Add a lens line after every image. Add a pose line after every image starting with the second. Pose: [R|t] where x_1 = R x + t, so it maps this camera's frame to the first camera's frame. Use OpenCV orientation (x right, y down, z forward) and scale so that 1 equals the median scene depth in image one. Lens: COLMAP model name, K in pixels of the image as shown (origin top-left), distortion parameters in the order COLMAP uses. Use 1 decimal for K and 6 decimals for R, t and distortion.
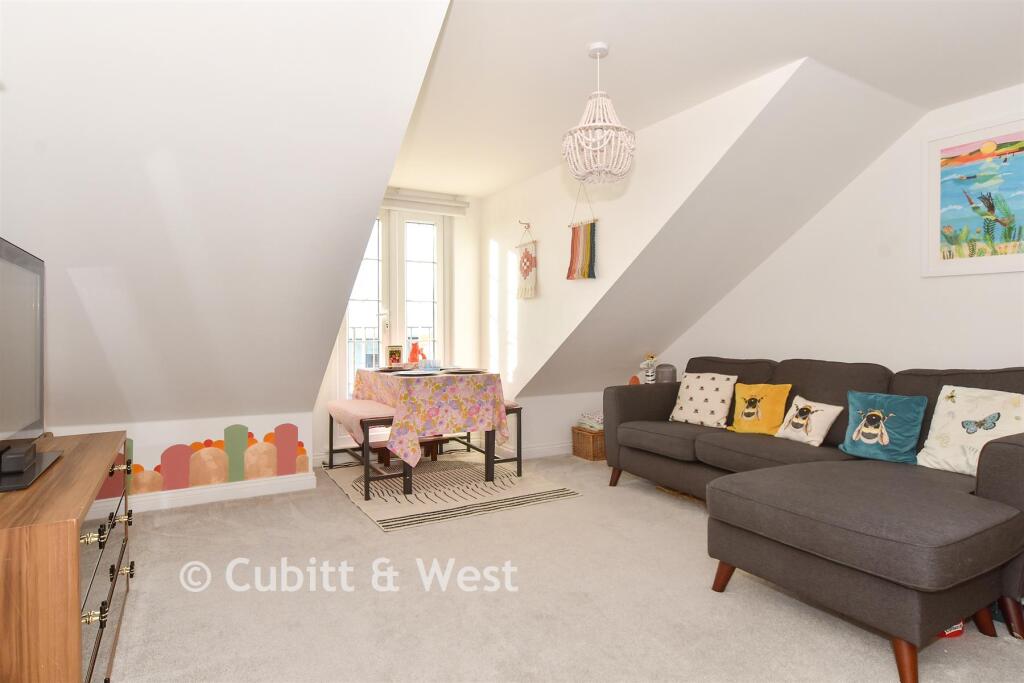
lens RADIAL K [[580.9, 0, 510.3], [0, 580.9, 334.0], [0, 0, 1]] dist [-0.000989, 0.002285]
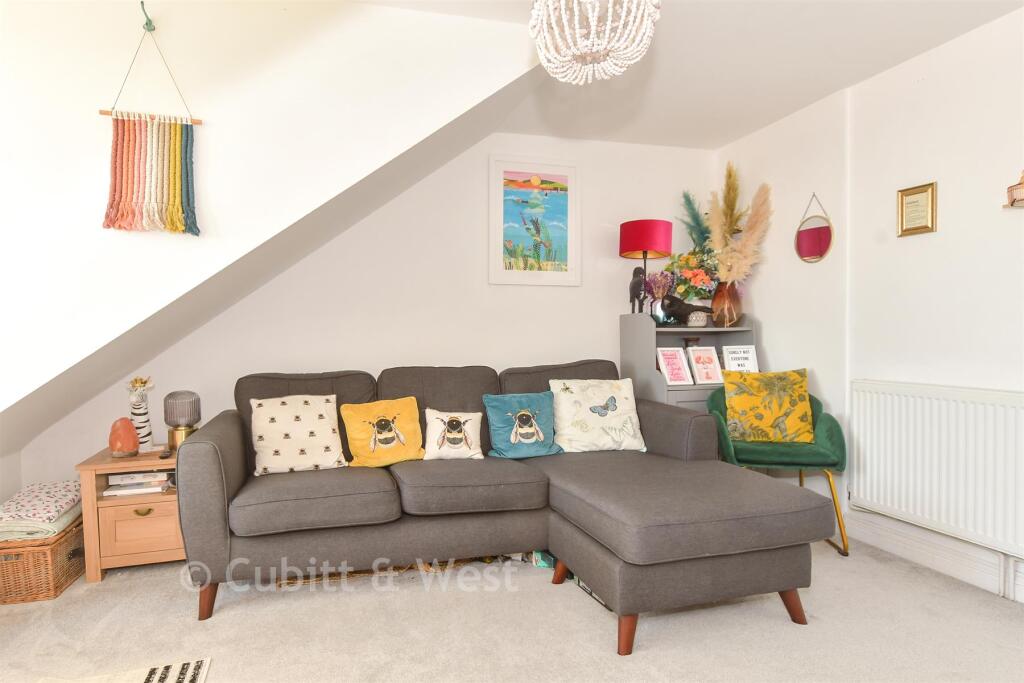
lens RADIAL K [[580.9, 0, 509.8], [0, 580.9, 350.4], [0, 0, 1]] dist [-0.000989, 0.002285]
pose [[0.248079, -0.029279, 0.968297, -0.347881], [0.019312, 0.999494, 0.025274, -0.000482], [-0.968547, 0.012430, 0.248519, 0.722885]]
